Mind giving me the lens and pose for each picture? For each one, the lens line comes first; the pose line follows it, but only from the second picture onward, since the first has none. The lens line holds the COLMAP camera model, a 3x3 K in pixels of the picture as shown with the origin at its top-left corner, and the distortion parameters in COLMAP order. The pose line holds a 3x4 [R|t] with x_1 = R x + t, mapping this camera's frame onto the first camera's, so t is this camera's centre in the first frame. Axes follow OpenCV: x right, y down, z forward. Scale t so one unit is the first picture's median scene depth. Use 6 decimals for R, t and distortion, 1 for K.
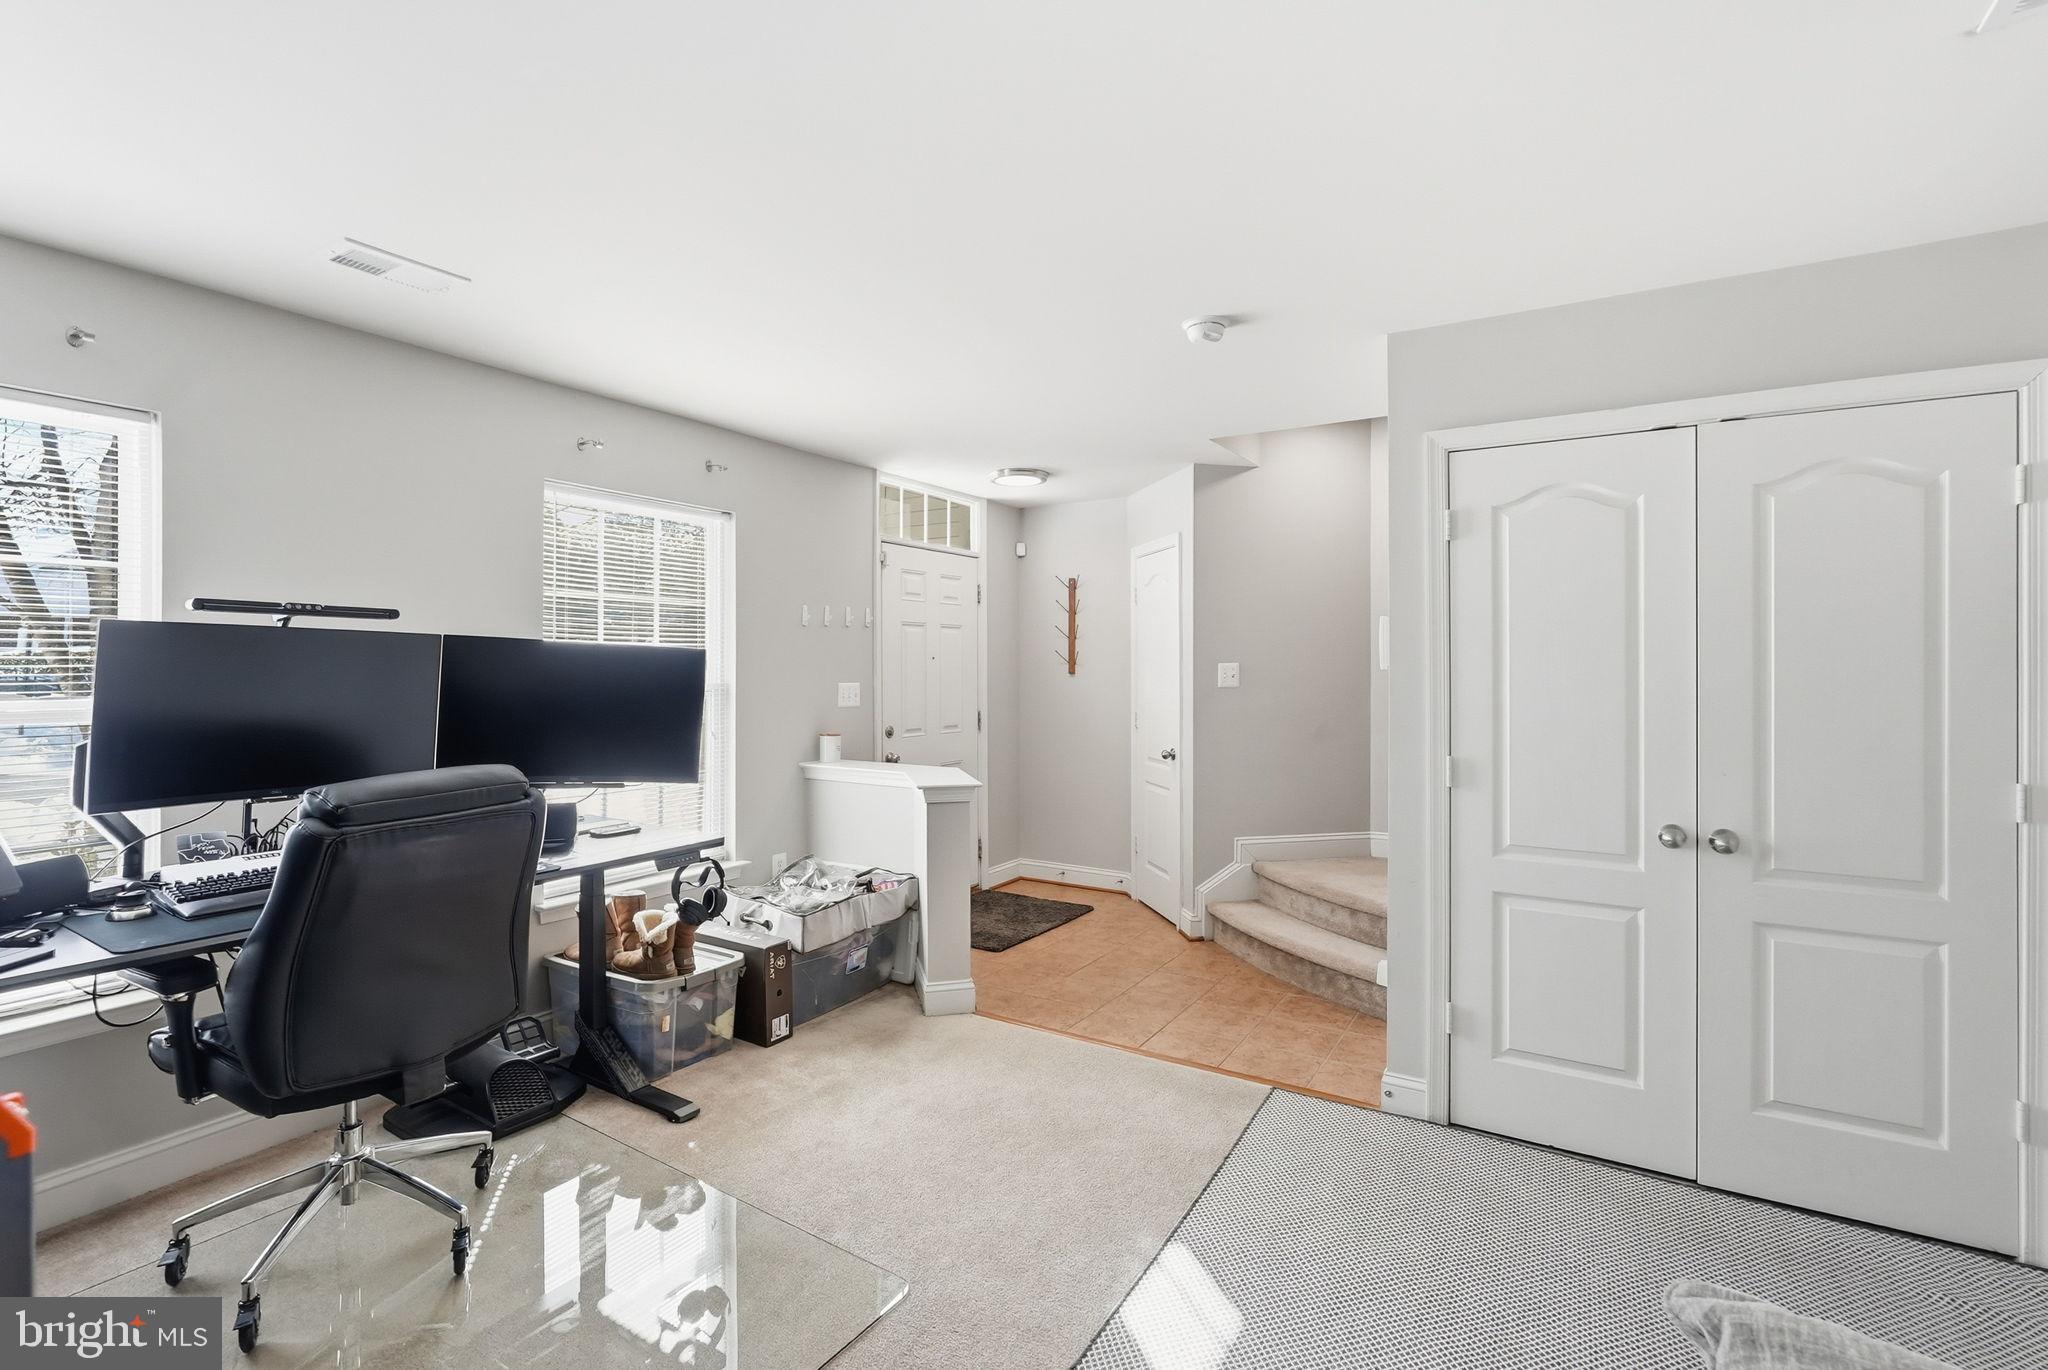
lens RADIAL K [[906.3, 0, 1012.5], [0, 906.3, 676.5], [0, 0, 1]] dist [-0.000610, 0.000144]
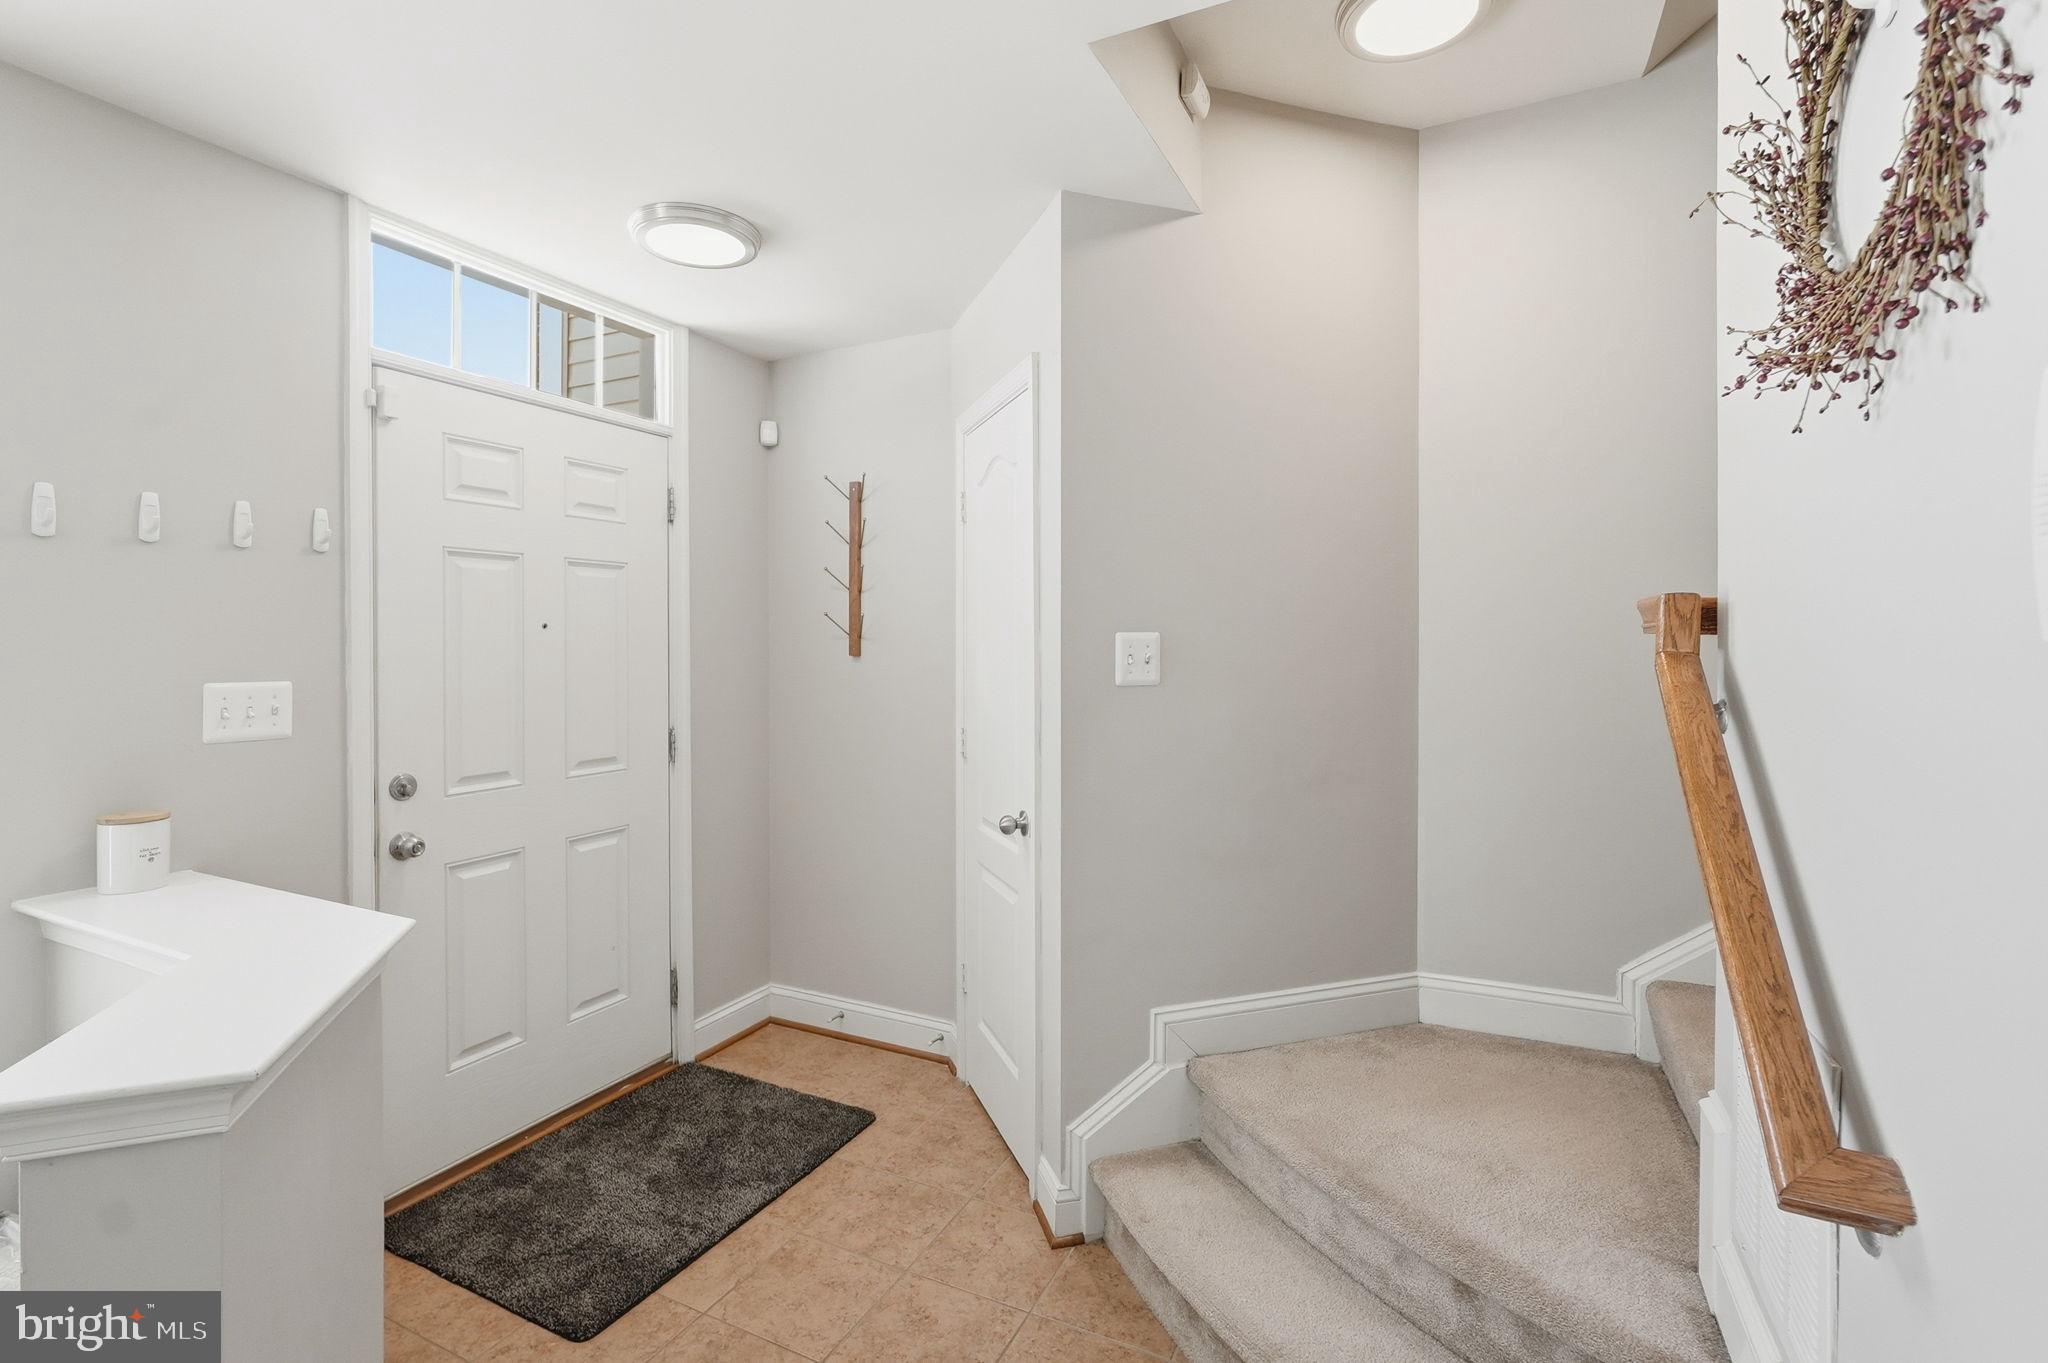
lens RADIAL K [[989.8, 0, 980.9], [0, 989.8, 692.0], [0, 0, 1]] dist [0.000026, 0.000082]
pose [[0.996363, -0.008091, 0.084829, 0.110171], [0.004826, 0.999242, 0.038619, -0.004251], [-0.085077, -0.038069, 0.995647, 0.479485]]
